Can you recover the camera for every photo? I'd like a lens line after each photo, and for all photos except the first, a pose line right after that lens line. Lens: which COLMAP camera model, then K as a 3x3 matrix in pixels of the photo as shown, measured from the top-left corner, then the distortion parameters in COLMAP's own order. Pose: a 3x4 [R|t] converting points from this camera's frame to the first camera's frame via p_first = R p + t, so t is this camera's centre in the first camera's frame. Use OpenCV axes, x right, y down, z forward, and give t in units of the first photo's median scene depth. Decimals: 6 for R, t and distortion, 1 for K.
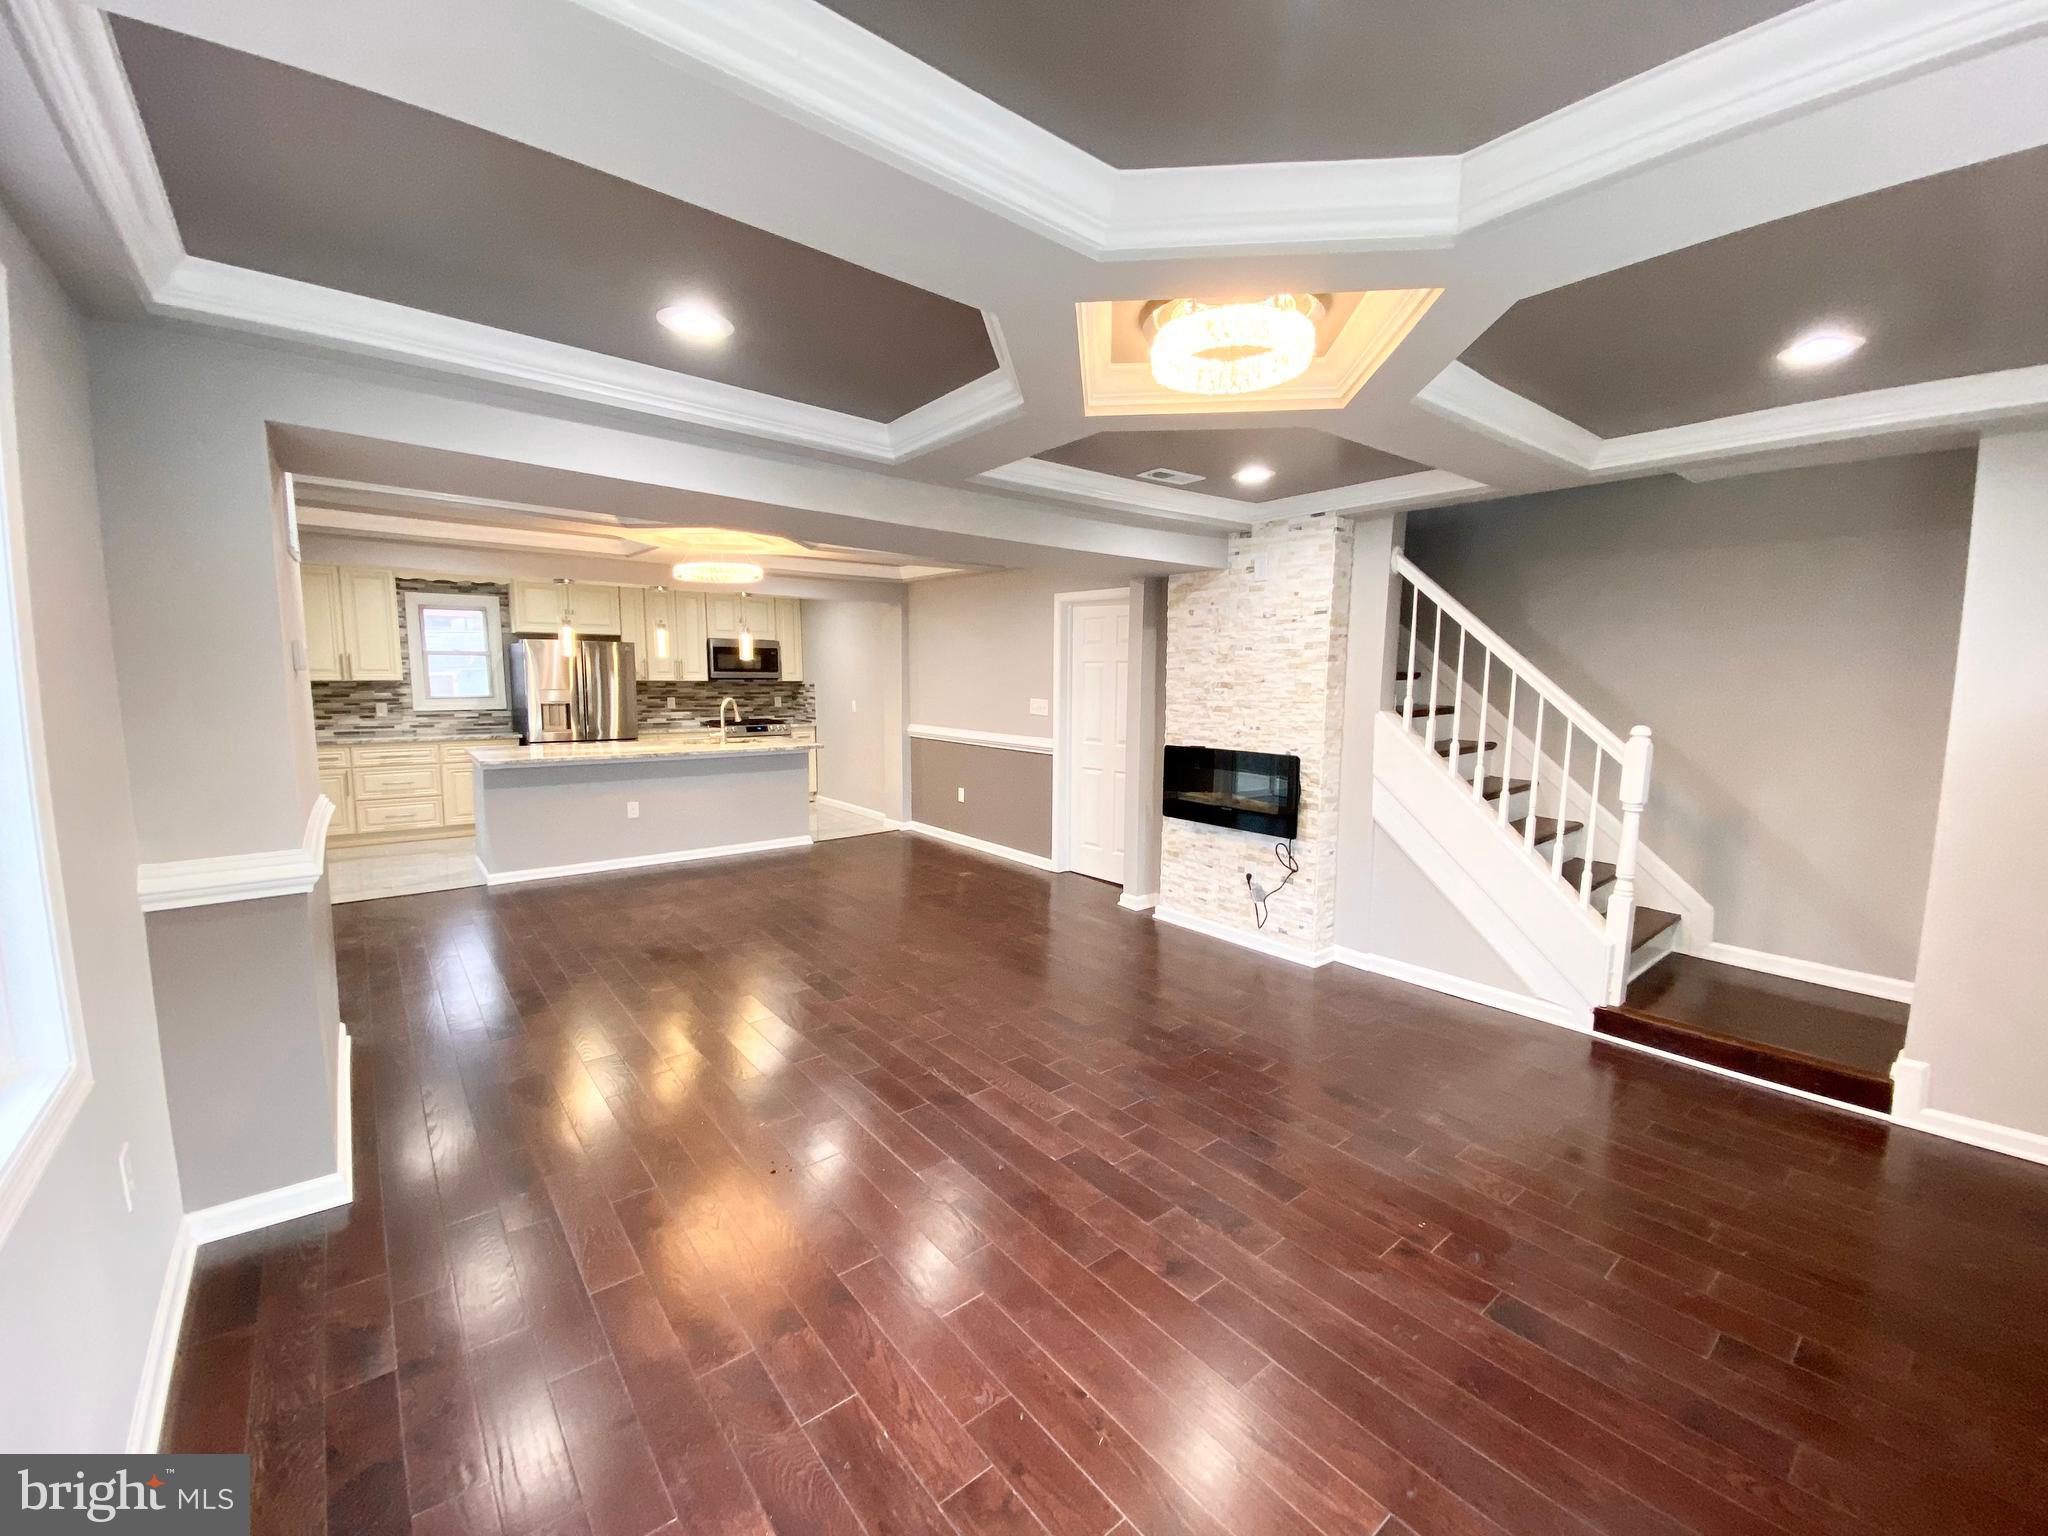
lens RADIAL K [[820.3, 0, 1024.0], [0, 820.3, 768.0], [0, 0, 1]] dist [0.035135, -0.027180]
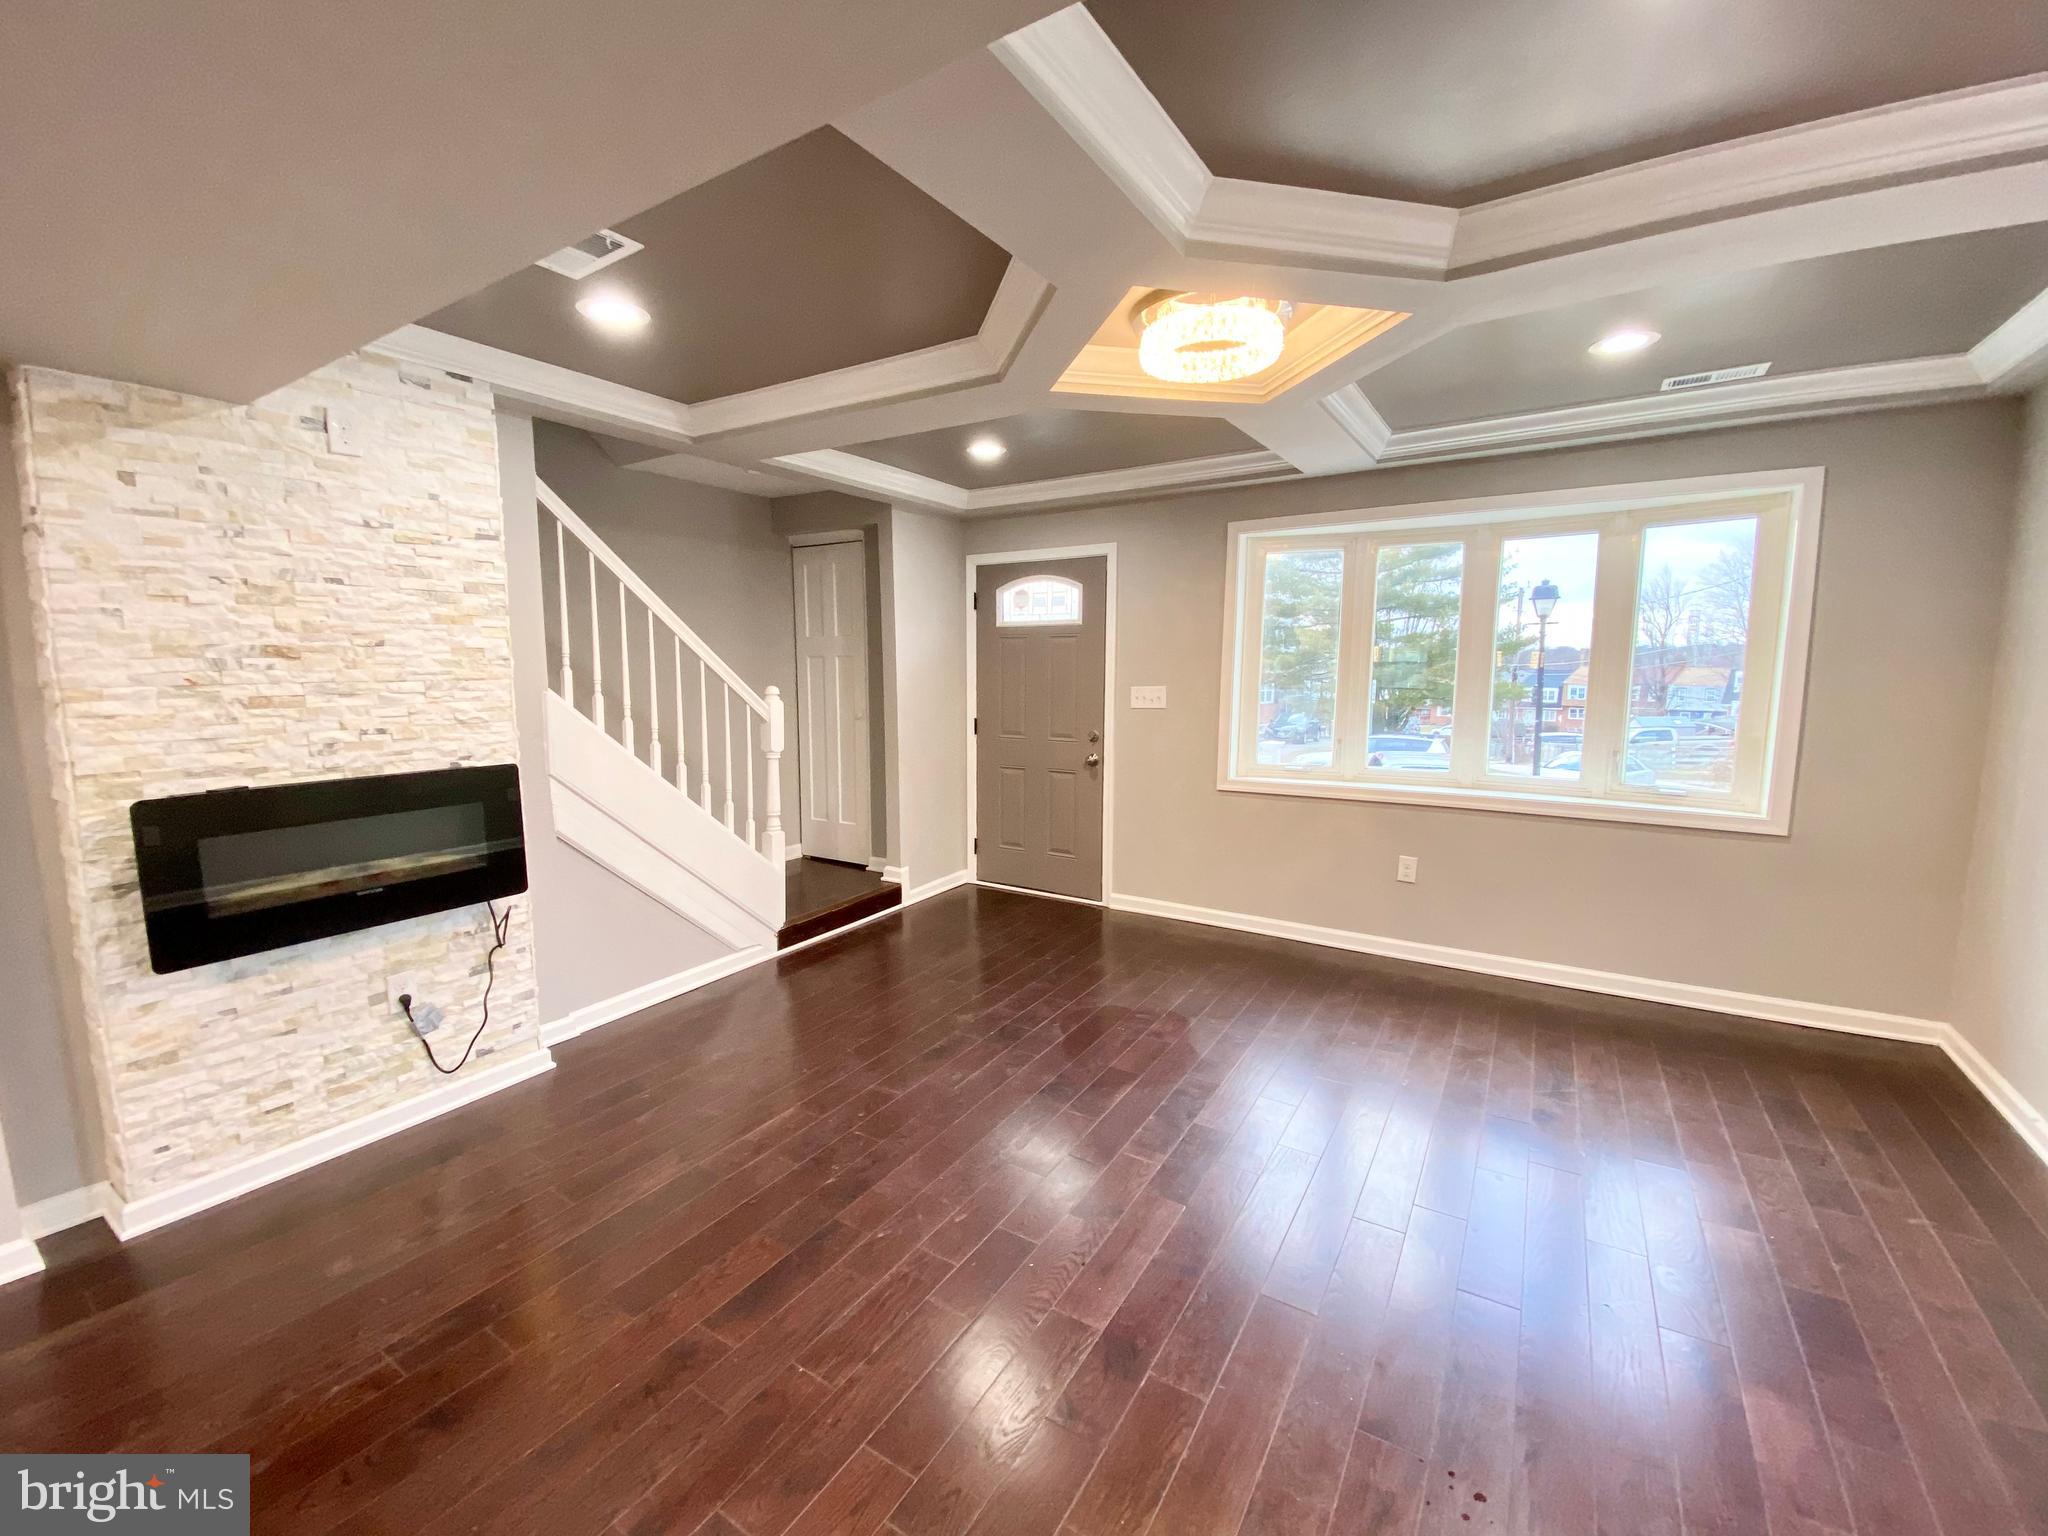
lens RADIAL K [[820.3, 0, 1024.0], [0, 820.3, 768.0], [0, 0, 1]] dist [0.035135, -0.027180]
pose [[-0.322342, -0.124700, 0.938374, -0.369015], [0.108227, 0.979931, 0.167400, -0.069903], [-0.940416, 0.155517, -0.302377, 0.767260]]
